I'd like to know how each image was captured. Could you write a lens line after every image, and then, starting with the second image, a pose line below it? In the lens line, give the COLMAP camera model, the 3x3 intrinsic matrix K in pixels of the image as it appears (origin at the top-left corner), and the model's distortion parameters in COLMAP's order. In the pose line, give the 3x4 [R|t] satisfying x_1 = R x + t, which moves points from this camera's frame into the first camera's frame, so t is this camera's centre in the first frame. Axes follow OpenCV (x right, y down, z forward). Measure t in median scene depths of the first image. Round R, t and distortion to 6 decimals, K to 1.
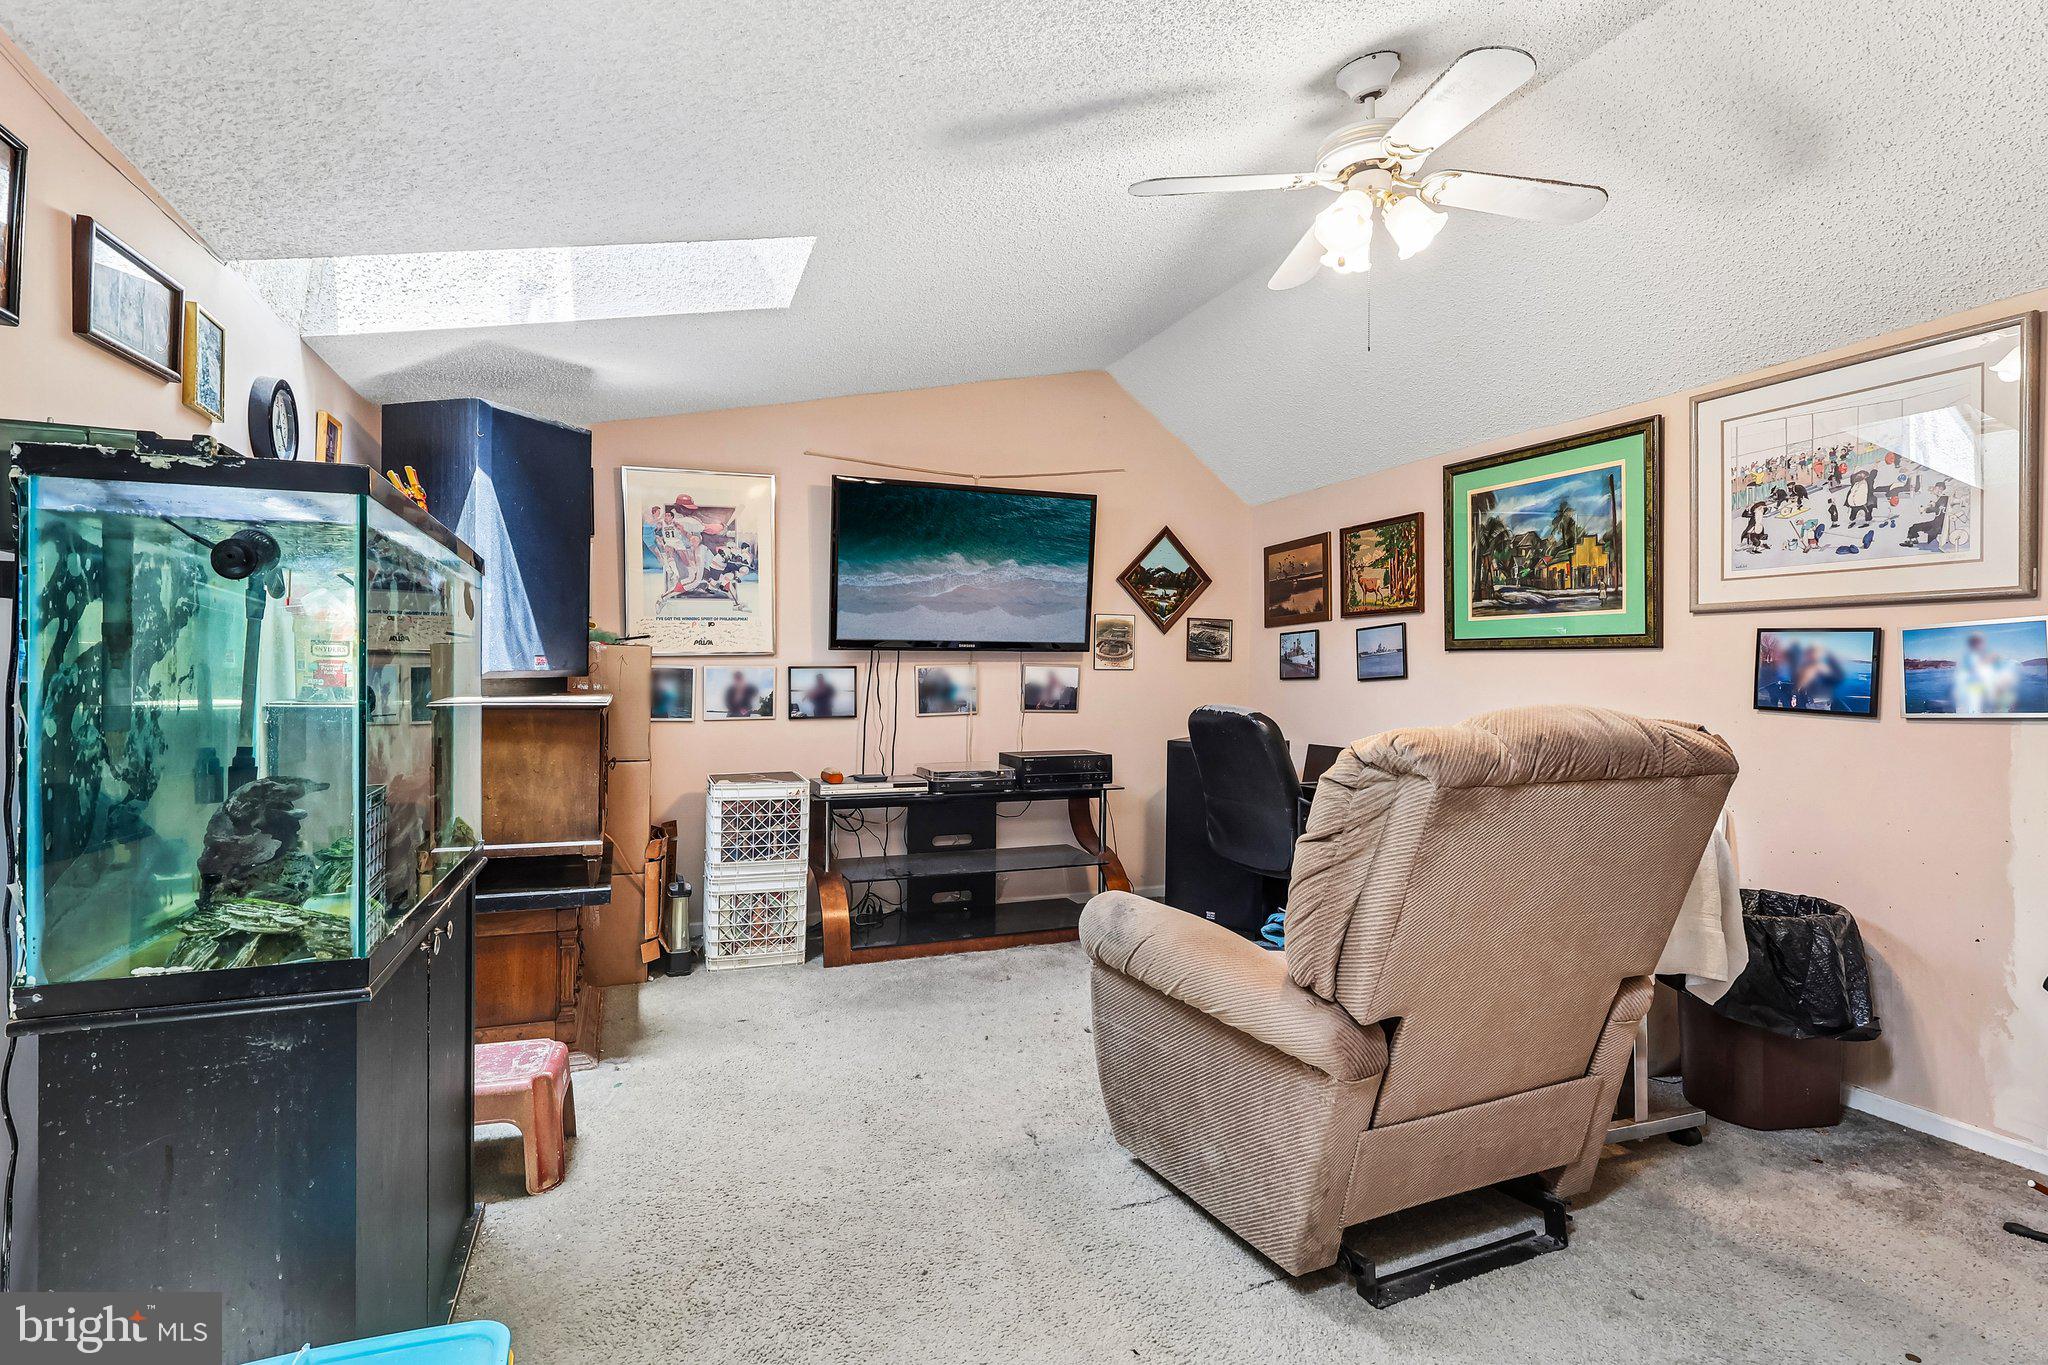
lens RADIAL K [[1021.3, 0, 1017.8], [0, 1021.3, 679.0], [0, 0, 1]] dist [0.001976, 0.000080]
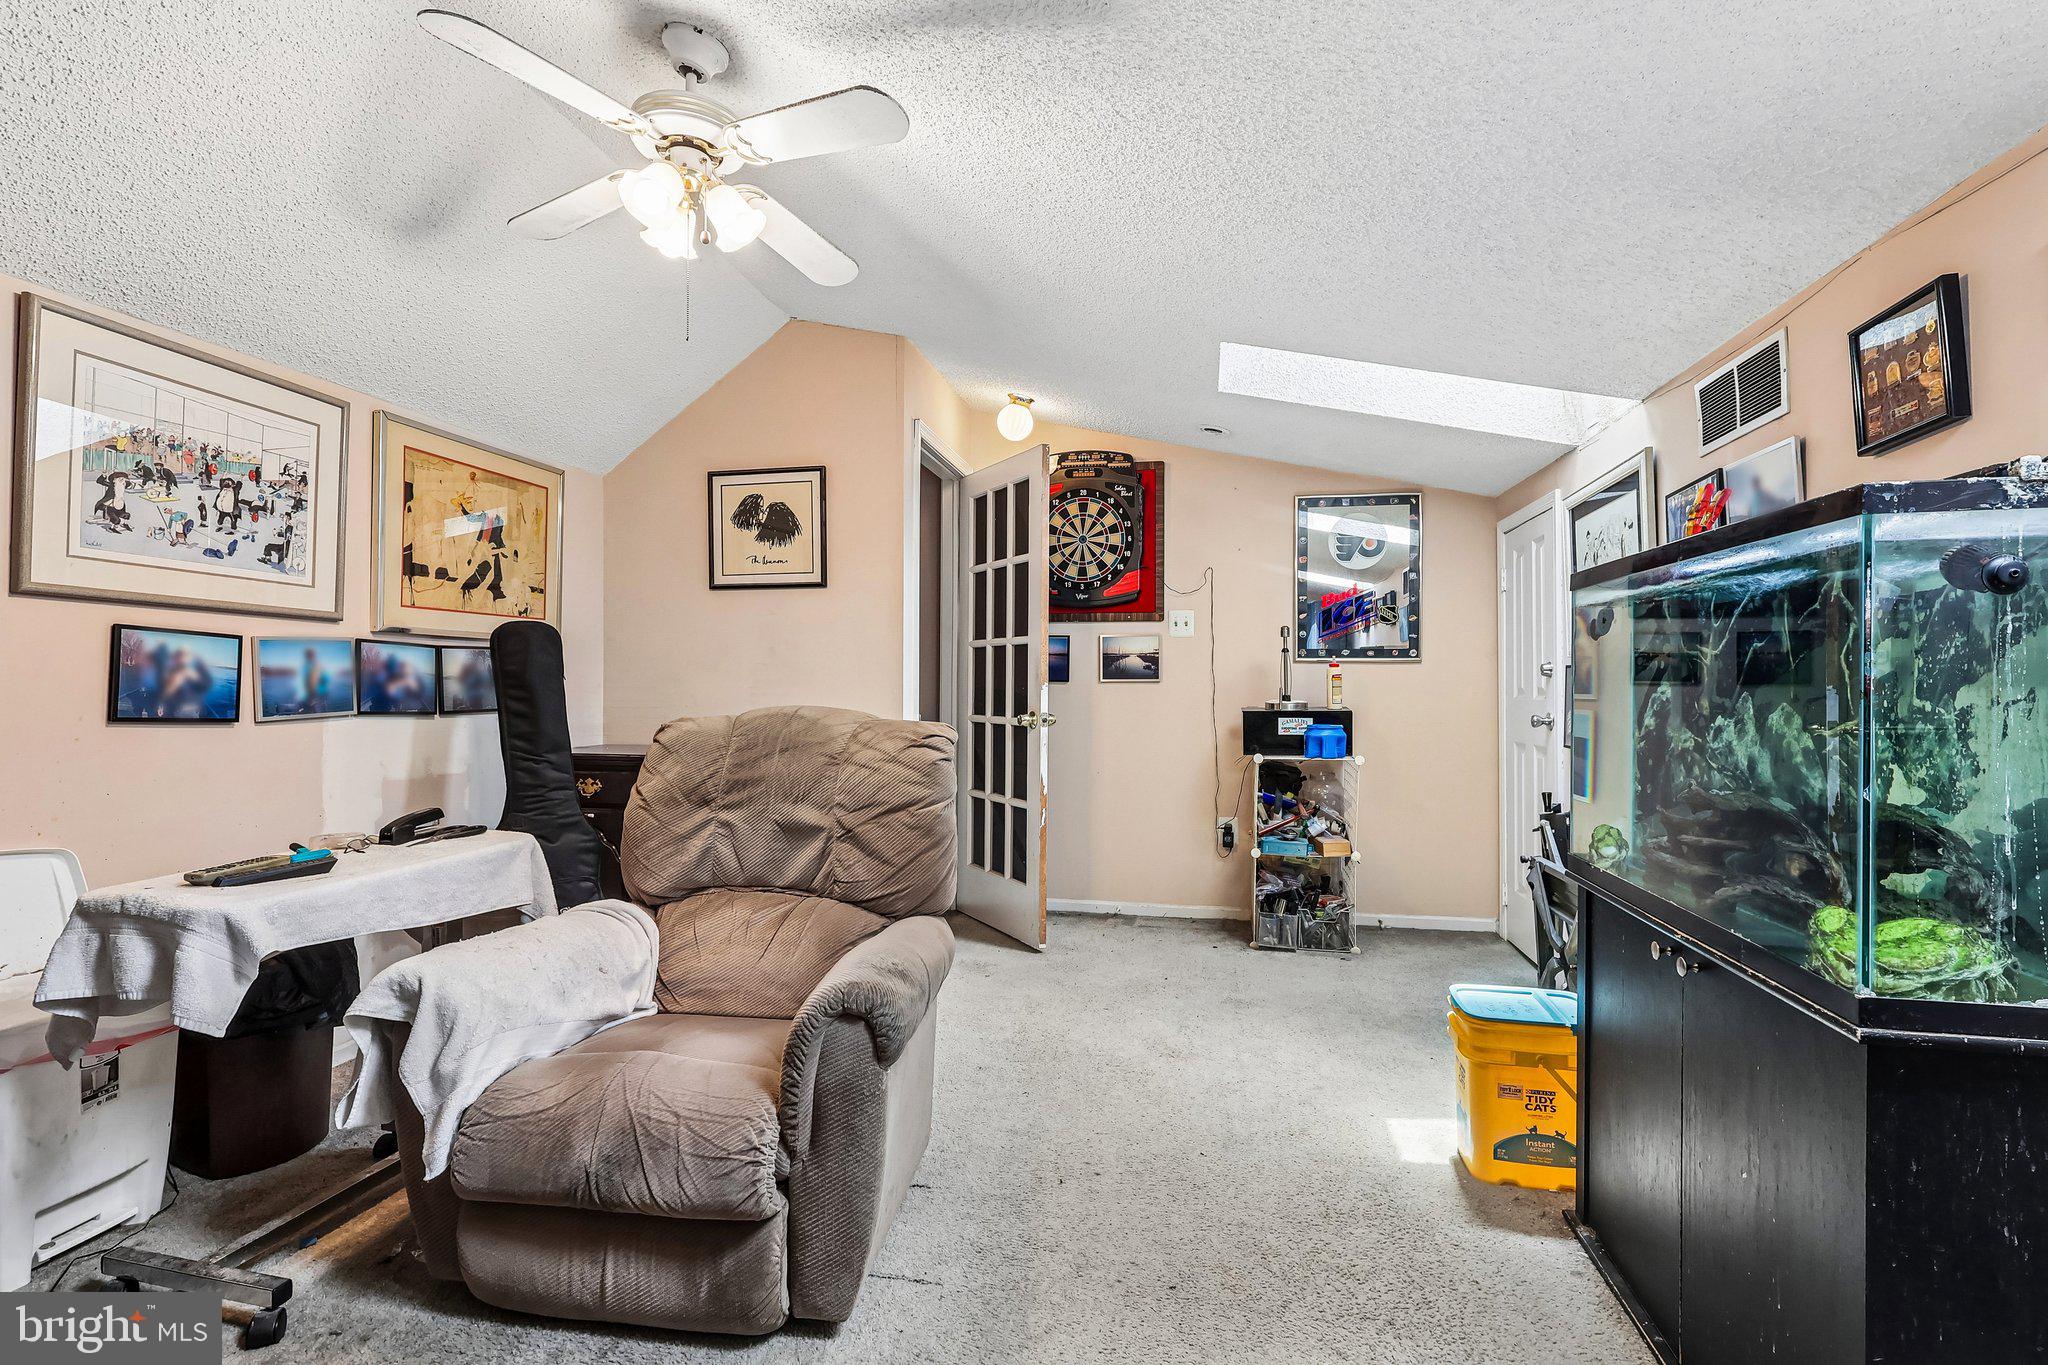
lens RADIAL K [[966.8, 0, 1017.5], [0, 966.8, 675.7], [0, 0, 1]] dist [-0.001576, 0.002110]
pose [[-0.841123, -0.000529, 0.540843, -0.334915], [-0.006707, 0.999933, -0.009453, -0.005422], [-0.540802, -0.011579, -0.841070, 1.353729]]
